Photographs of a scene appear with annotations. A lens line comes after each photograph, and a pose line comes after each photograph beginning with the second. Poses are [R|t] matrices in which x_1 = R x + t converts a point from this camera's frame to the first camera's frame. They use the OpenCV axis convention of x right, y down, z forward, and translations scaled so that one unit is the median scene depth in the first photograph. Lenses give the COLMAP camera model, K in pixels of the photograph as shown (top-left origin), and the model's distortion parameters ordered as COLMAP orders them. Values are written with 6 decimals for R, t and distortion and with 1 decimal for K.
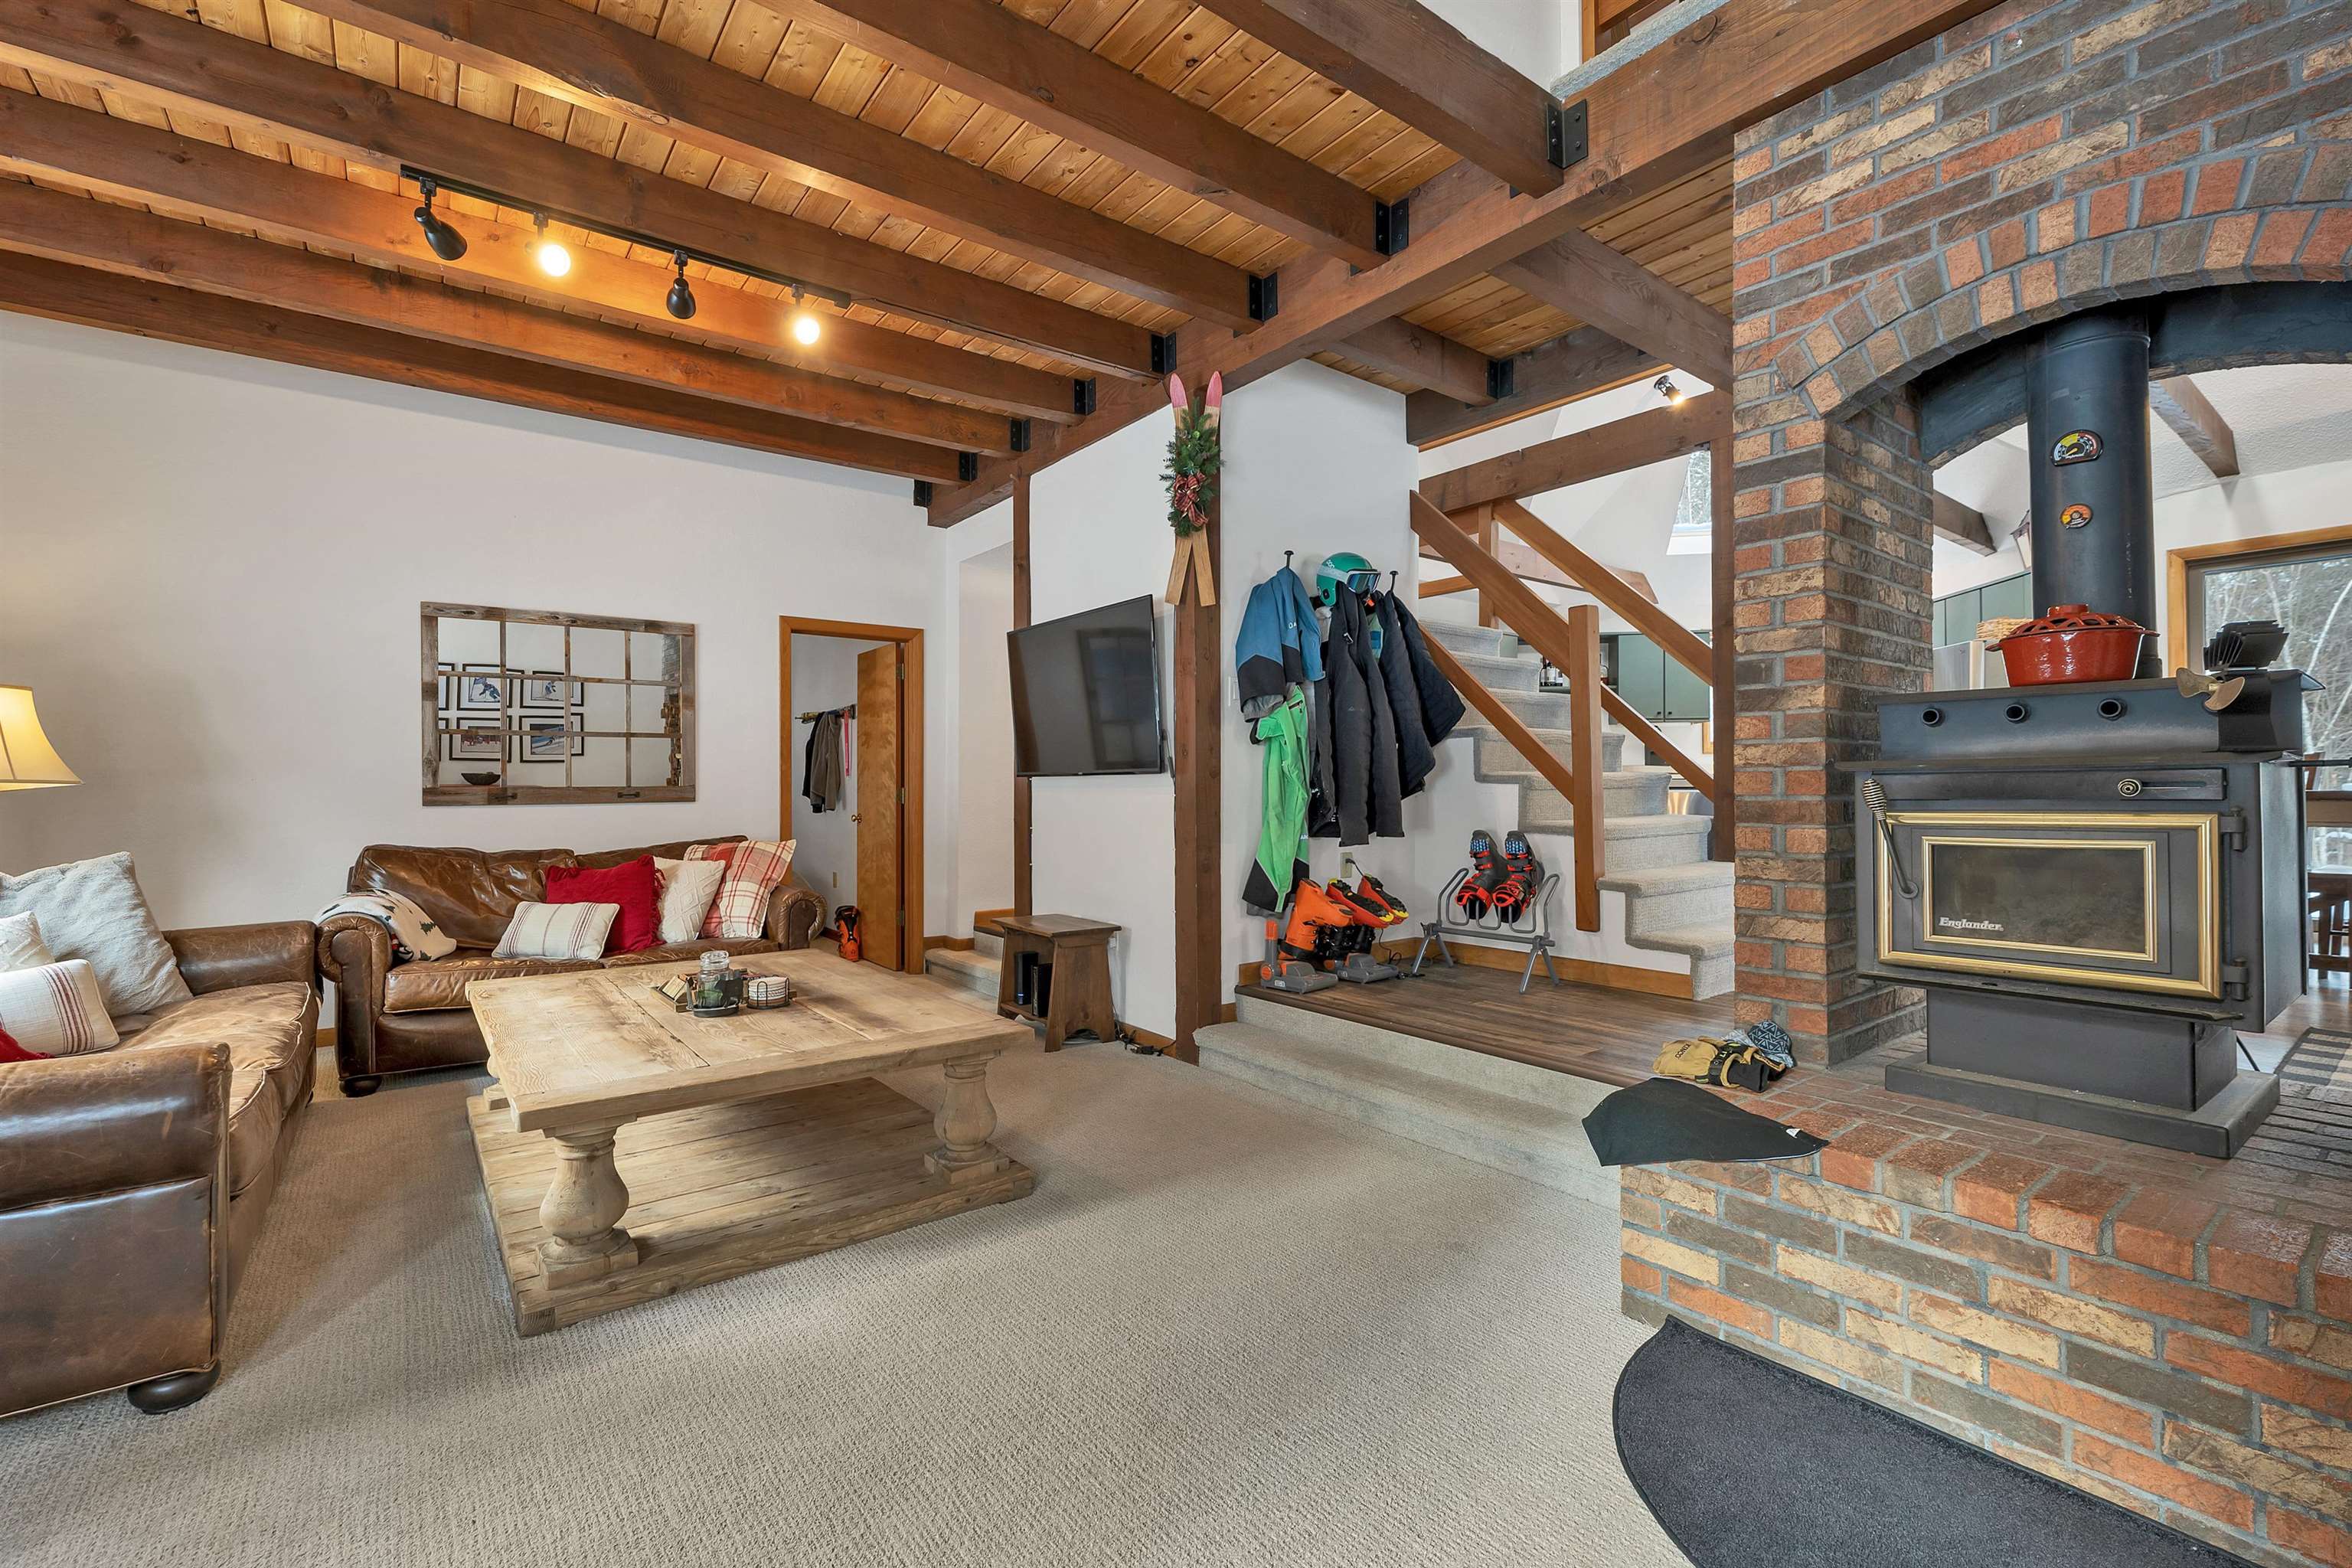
lens RADIAL K [[1017.0, 0, 1176.2], [0, 1017.0, 782.9], [0, 0, 1]] dist [0.004494, -0.001732]
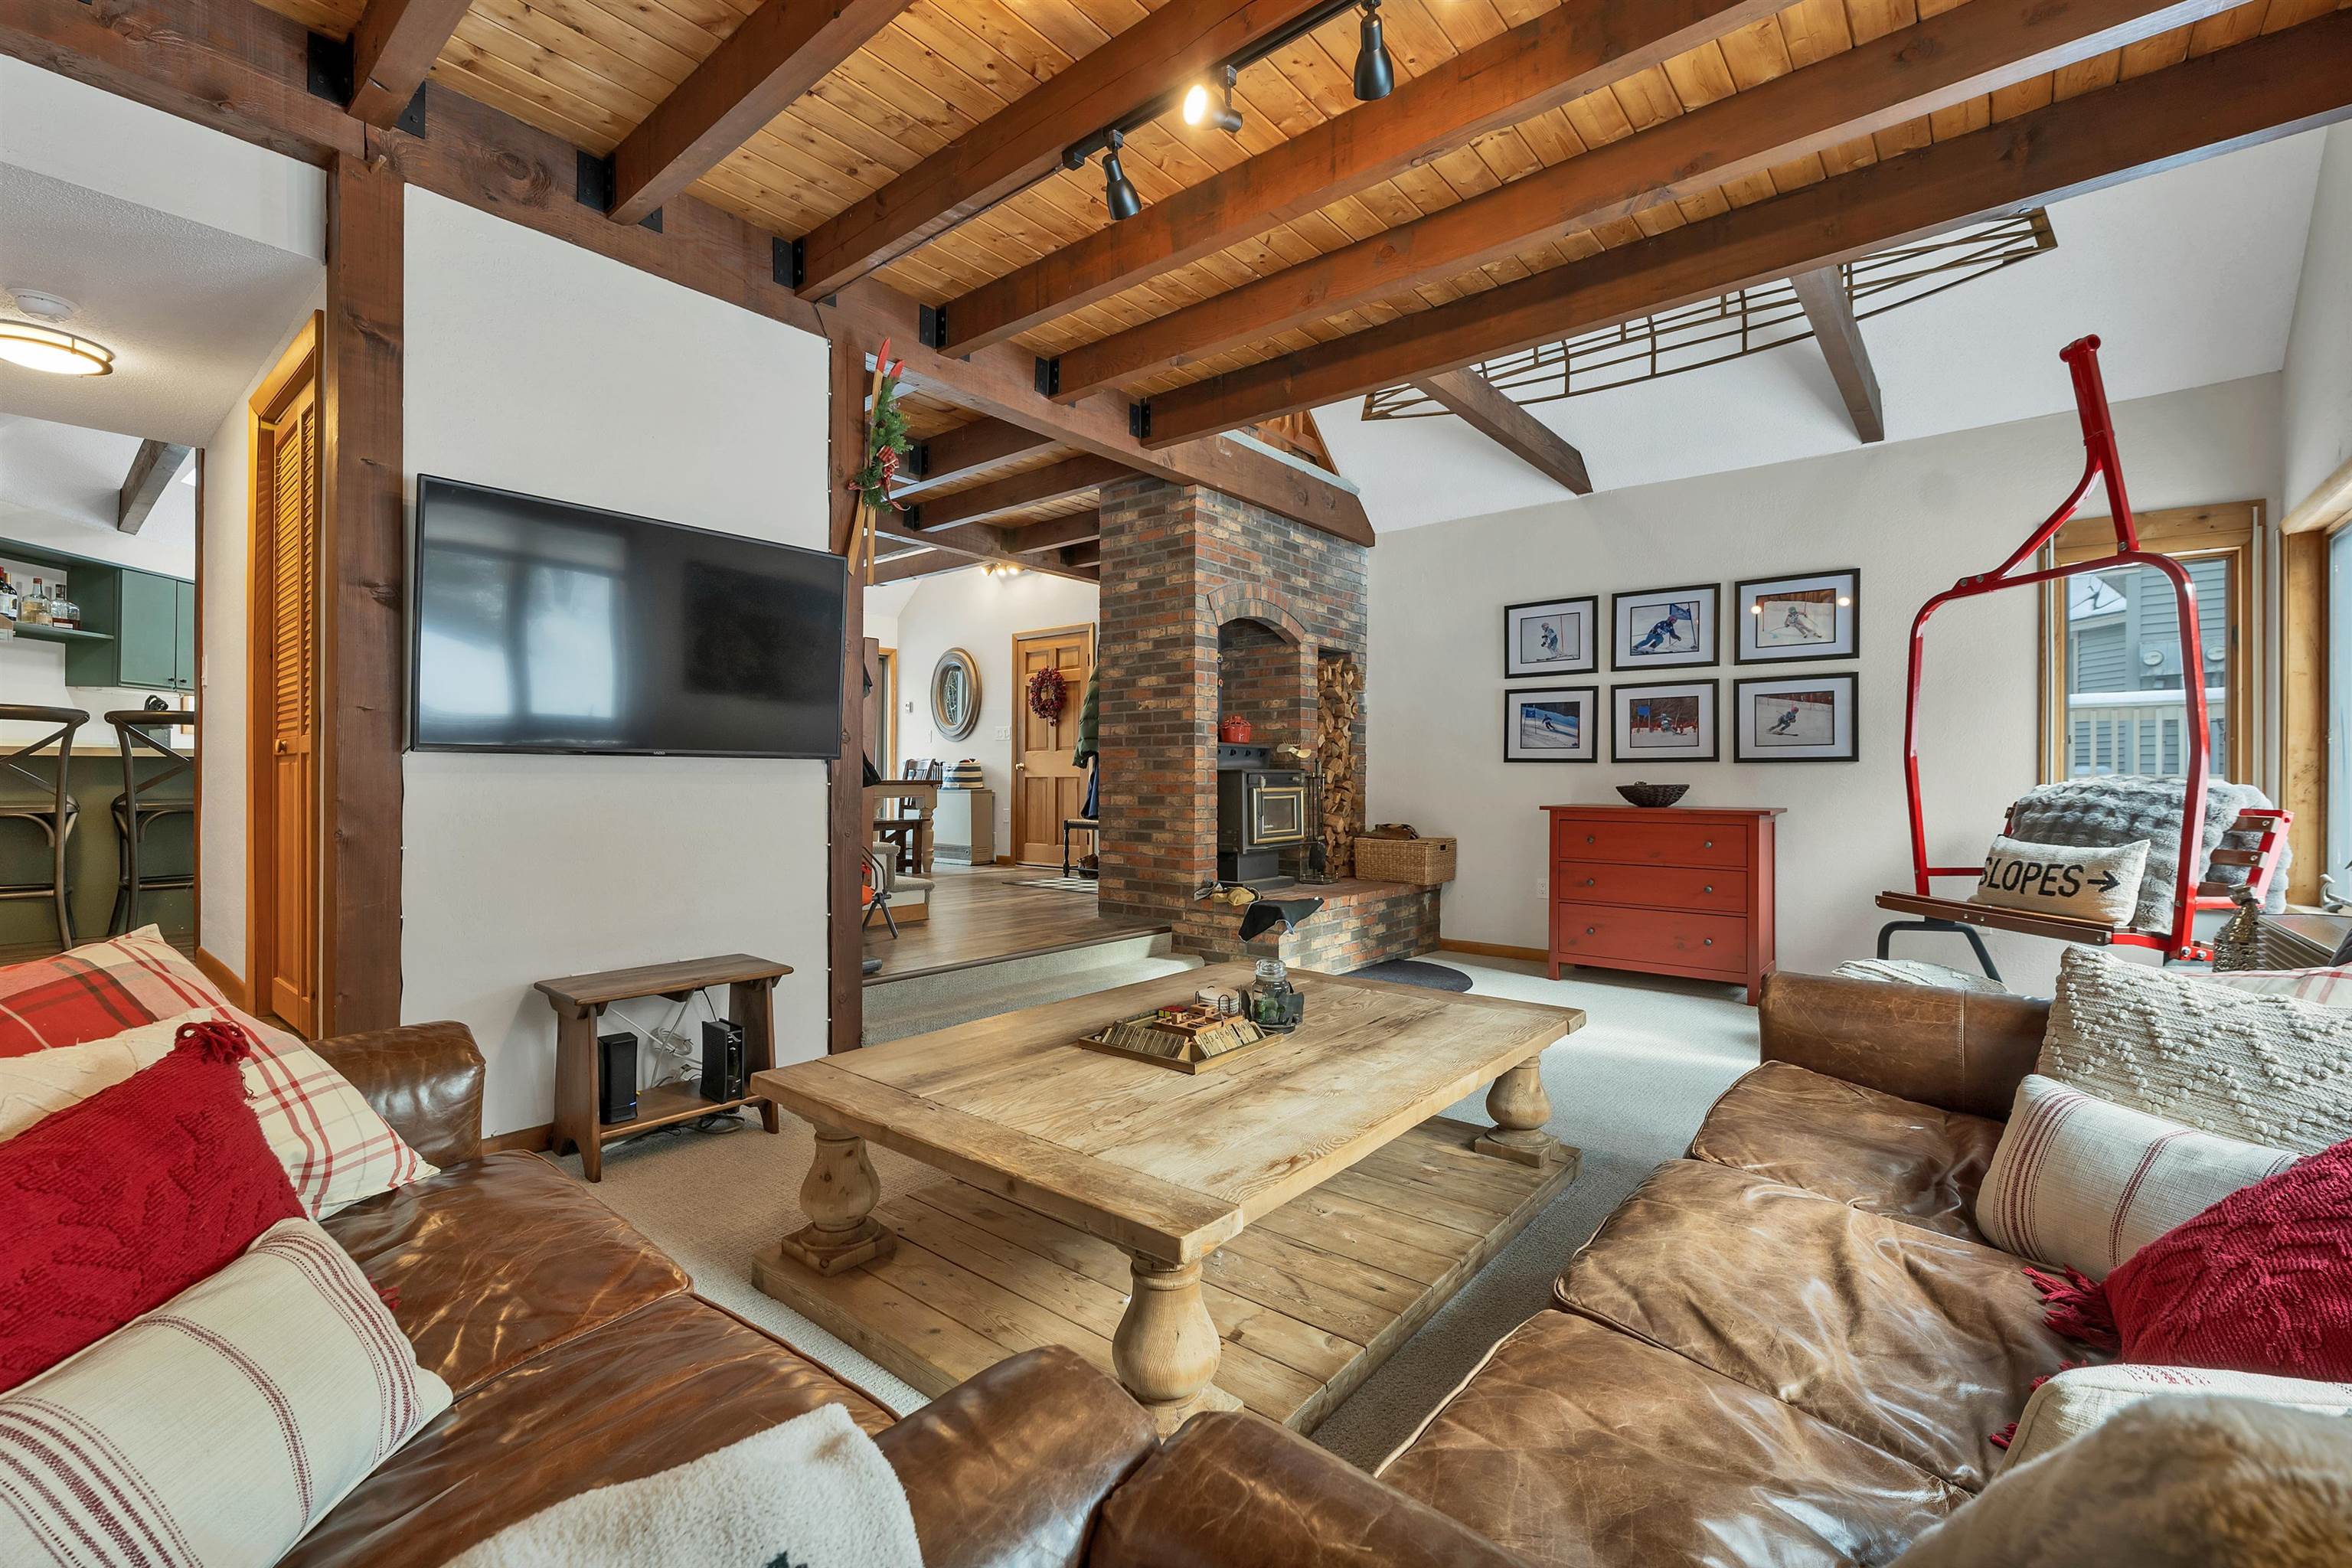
lens RADIAL K [[978.4, 0, 1145.8], [0, 978.4, 775.3], [0, 0, 1]] dist [0.003393, 0.000430]
pose [[-0.200931, 0.005870, 0.979588, -1.540294], [-0.007371, 0.999945, -0.007504, 0.013564], [-0.979578, -0.008729, -0.200876, 1.557961]]
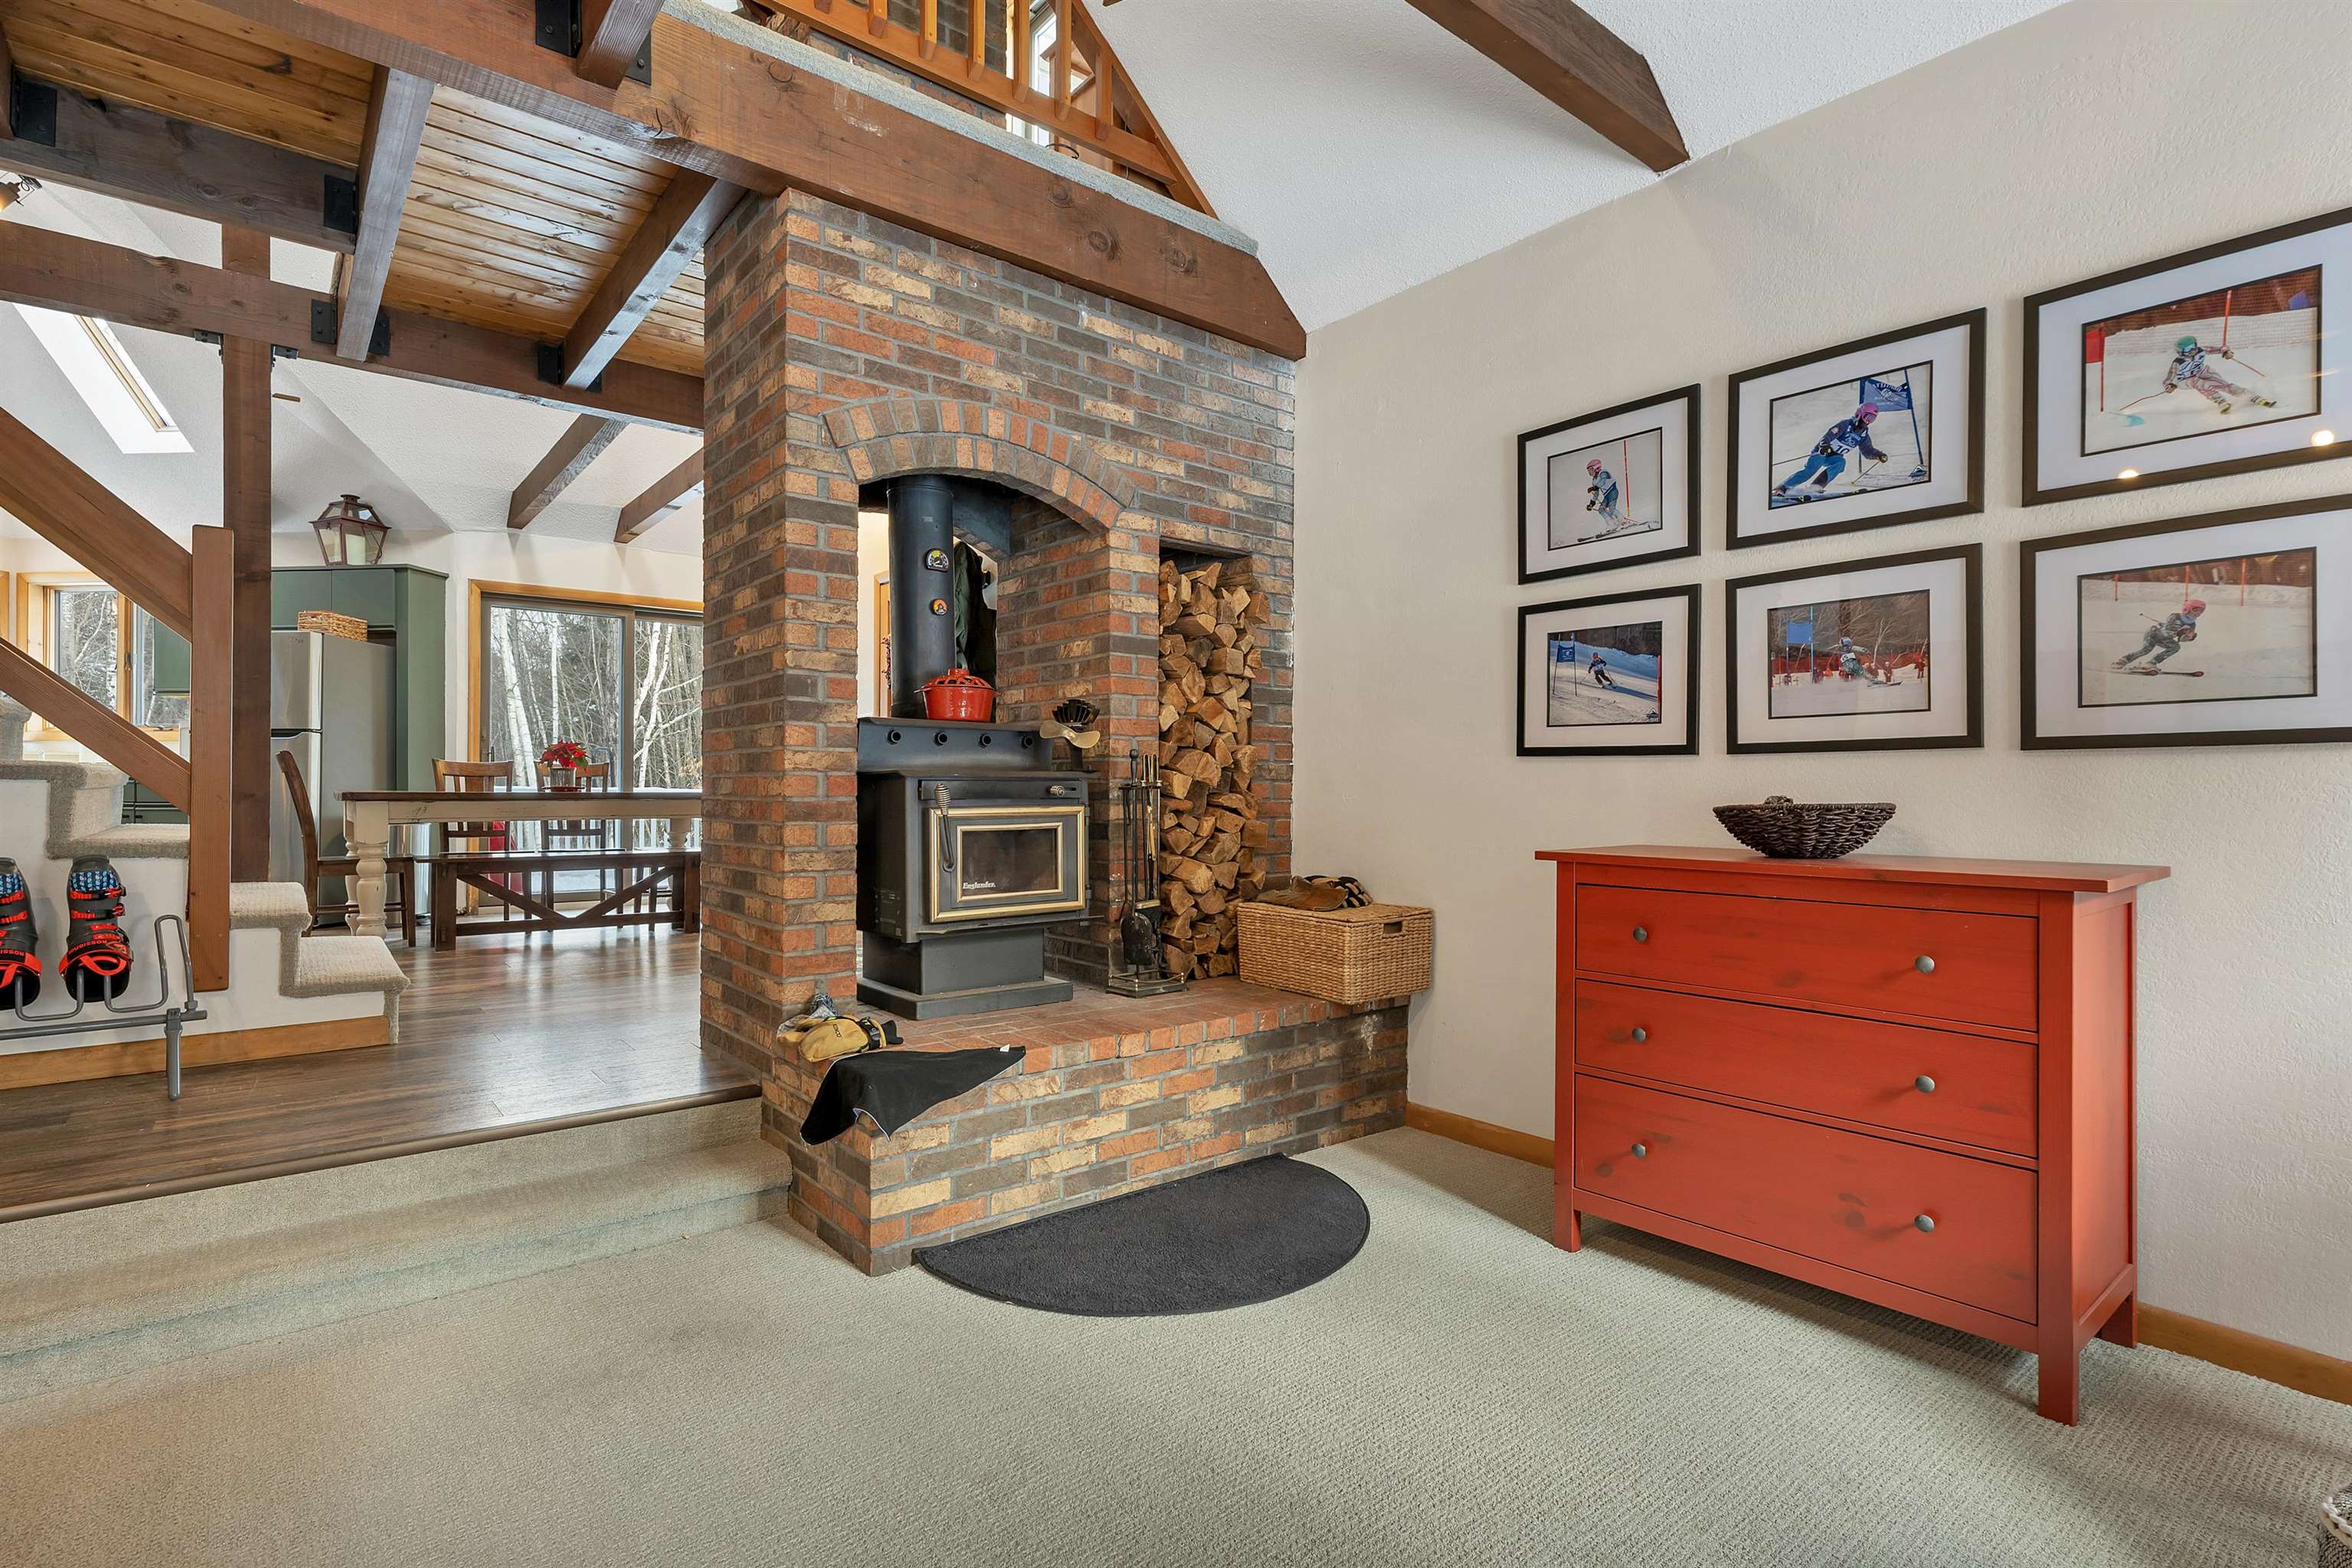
lens RADIAL K [[1125.9, 0, 1144.9], [0, 1125.9, 789.3], [0, 0, 1]] dist [-0.000502, 0.000183]
pose [[-0.018965, 0.003702, 0.999813, -0.668646], [-0.009059, 0.999951, -0.003874, 0.005489], [-0.999779, -0.009131, -0.018931, 0.650837]]
